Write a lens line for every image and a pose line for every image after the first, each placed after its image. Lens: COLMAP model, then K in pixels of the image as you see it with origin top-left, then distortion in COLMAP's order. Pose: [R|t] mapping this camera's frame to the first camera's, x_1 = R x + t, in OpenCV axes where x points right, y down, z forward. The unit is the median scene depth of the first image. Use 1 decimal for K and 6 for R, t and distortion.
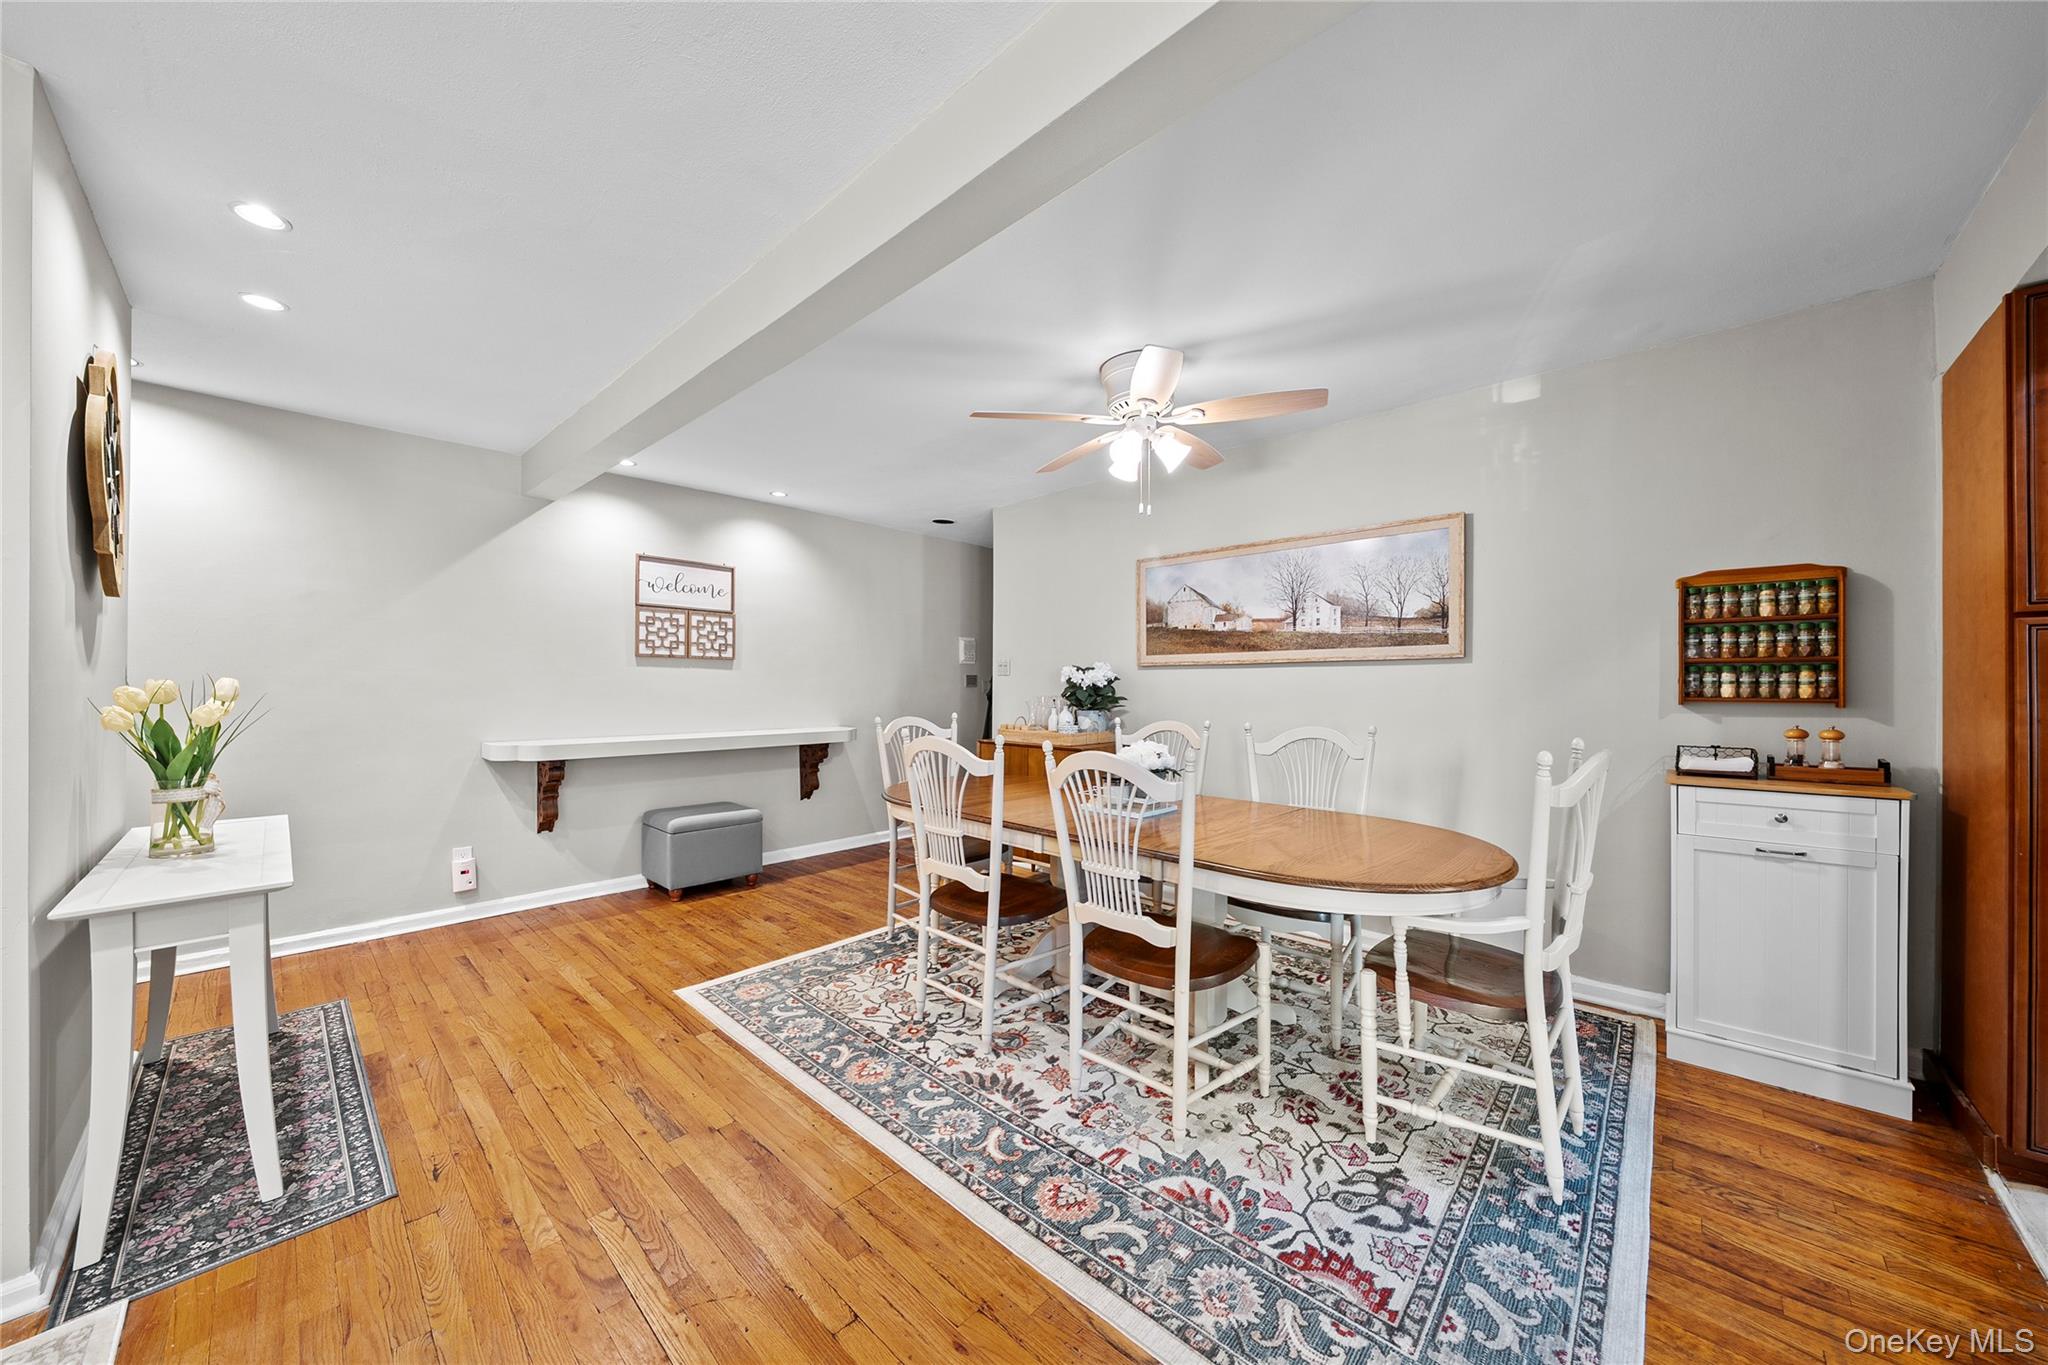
lens RADIAL K [[708.7, 0, 1017.1], [0, 708.7, 687.6], [0, 0, 1]] dist [-0.007919, -0.000053]
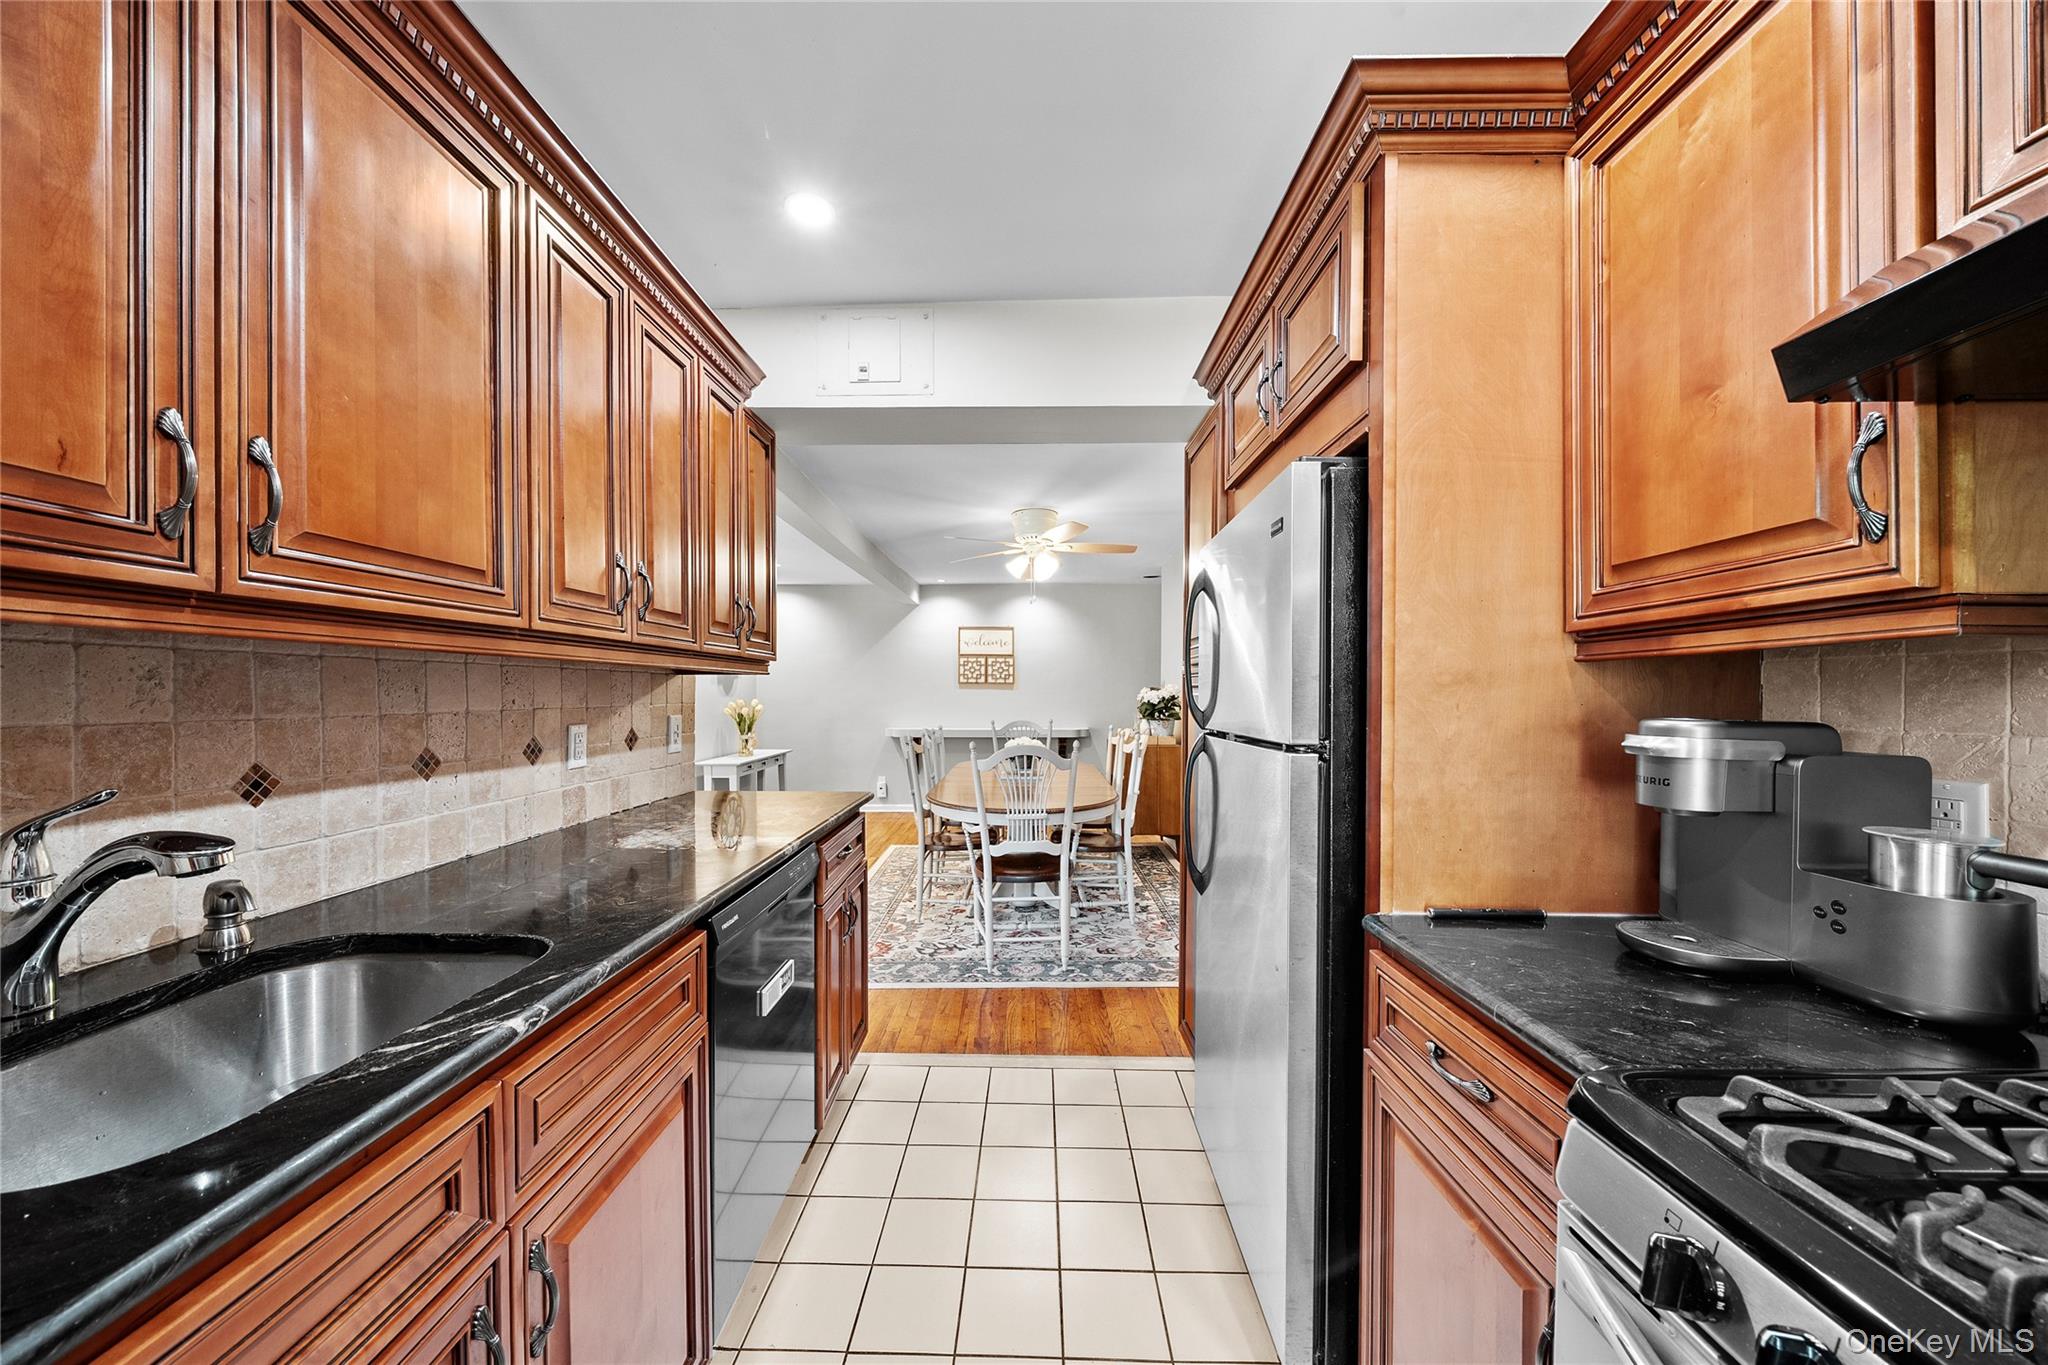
lens RADIAL K [[708.7, 0, 1017.1], [0, 708.7, 687.6], [0, 0, 1]] dist [-0.007919, -0.000053]
pose [[0.675543, -0.004729, -0.737305, 1.220918], [-0.001357, 0.999970, -0.007657, -0.026858], [0.737319, 0.006173, 0.675516, -0.149564]]
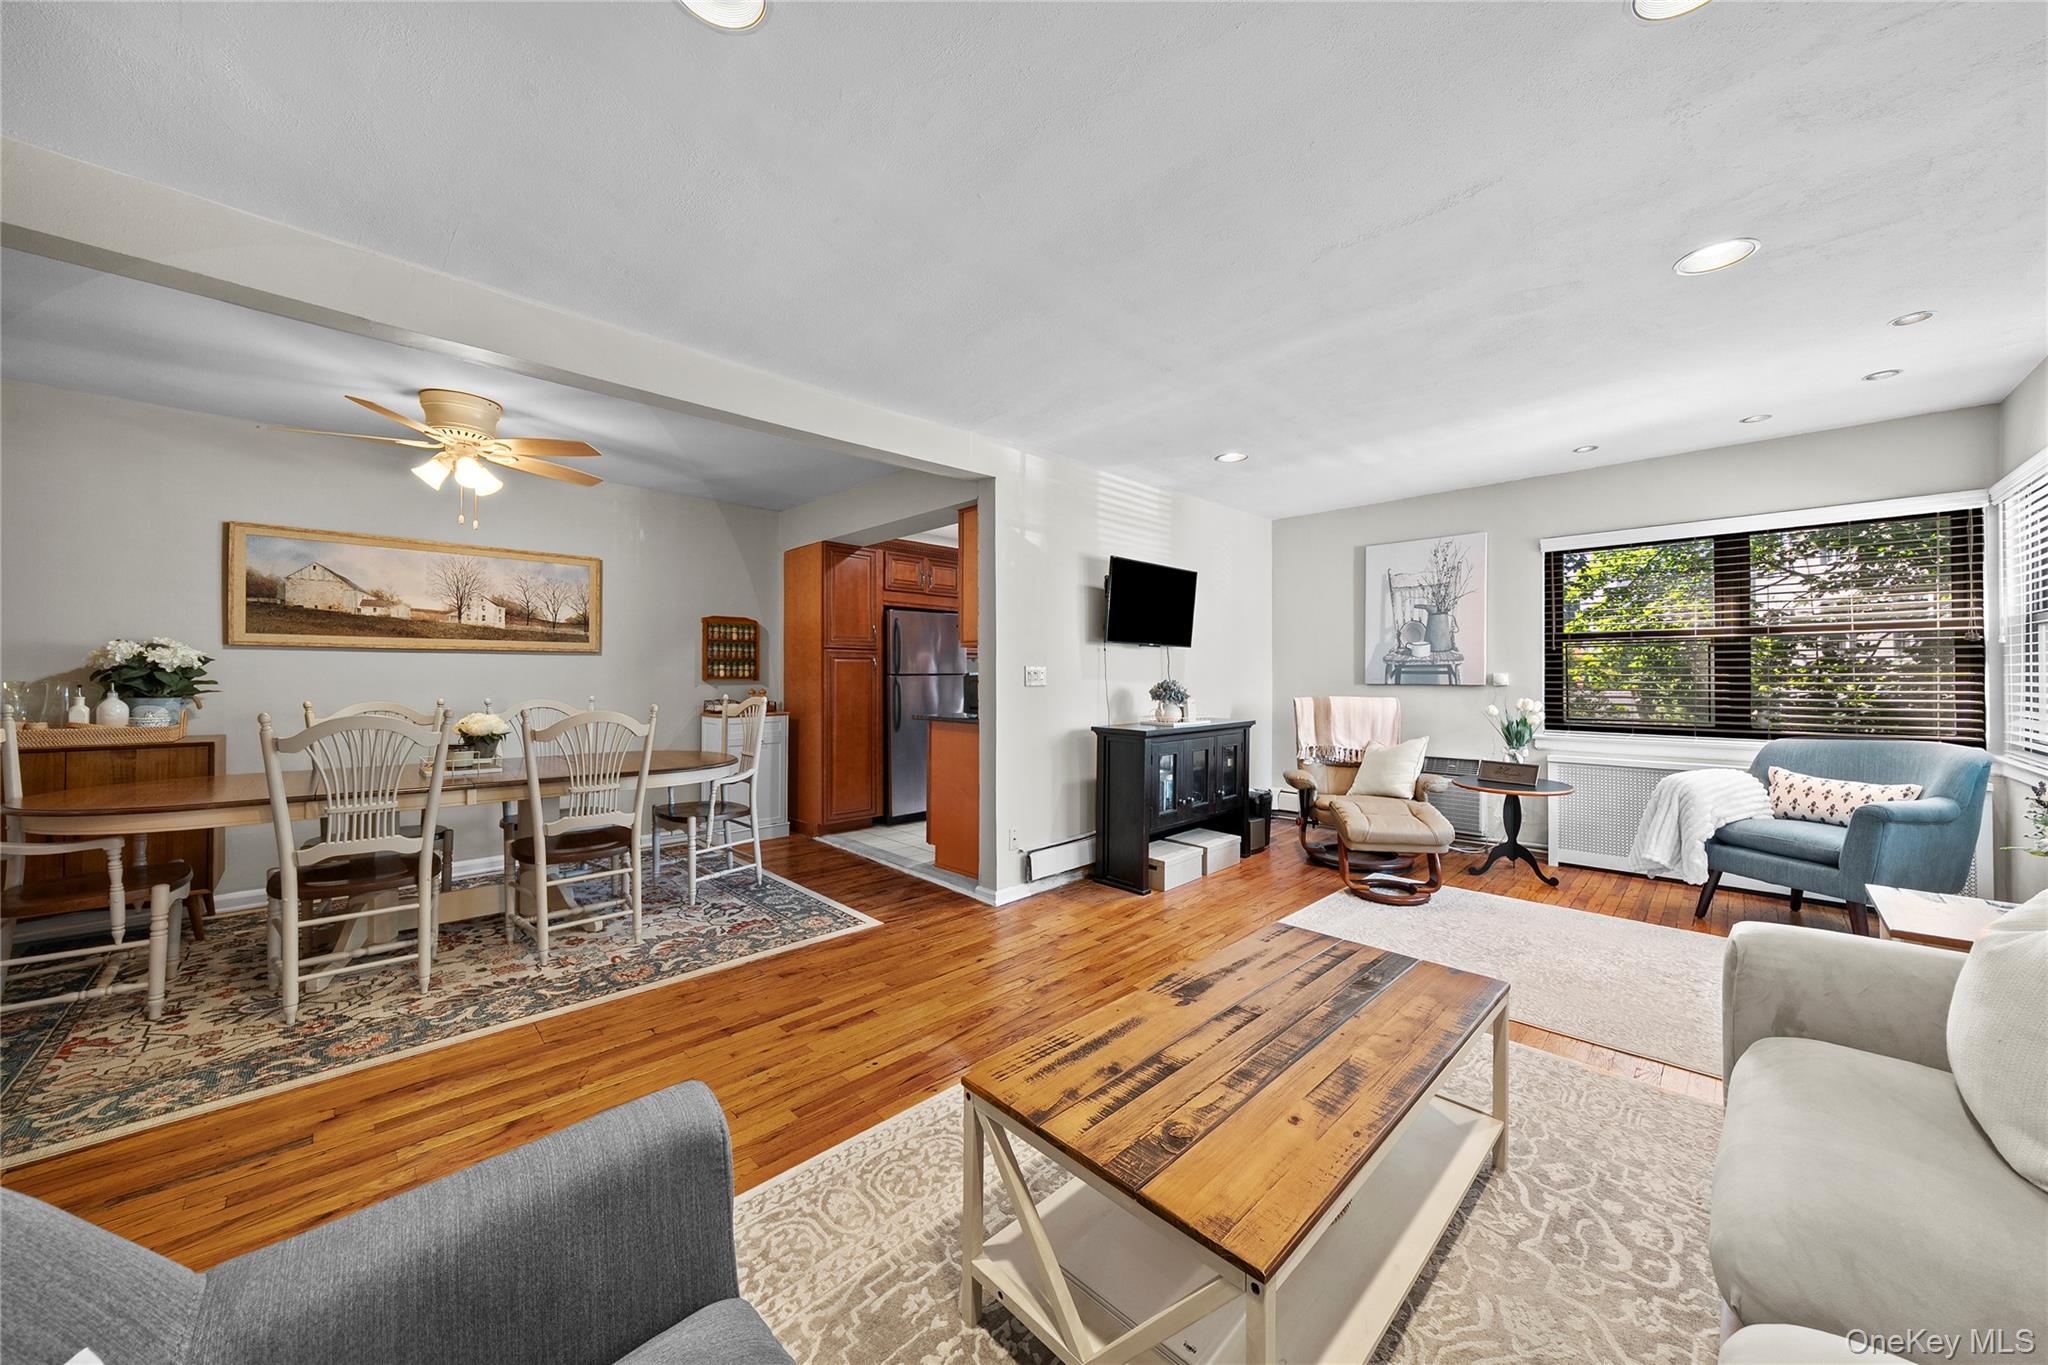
lens RADIAL K [[708.6, 0, 1029.1], [0, 708.6, 671.9], [0, 0, 1]] dist [-0.006526, 0.000074]
pose [[0.034020, 0.004386, 0.999412, -0.862370], [-0.002012, 0.999989, -0.004320, 0.005974], [-0.999419, -0.001864, 0.034028, 0.000763]]
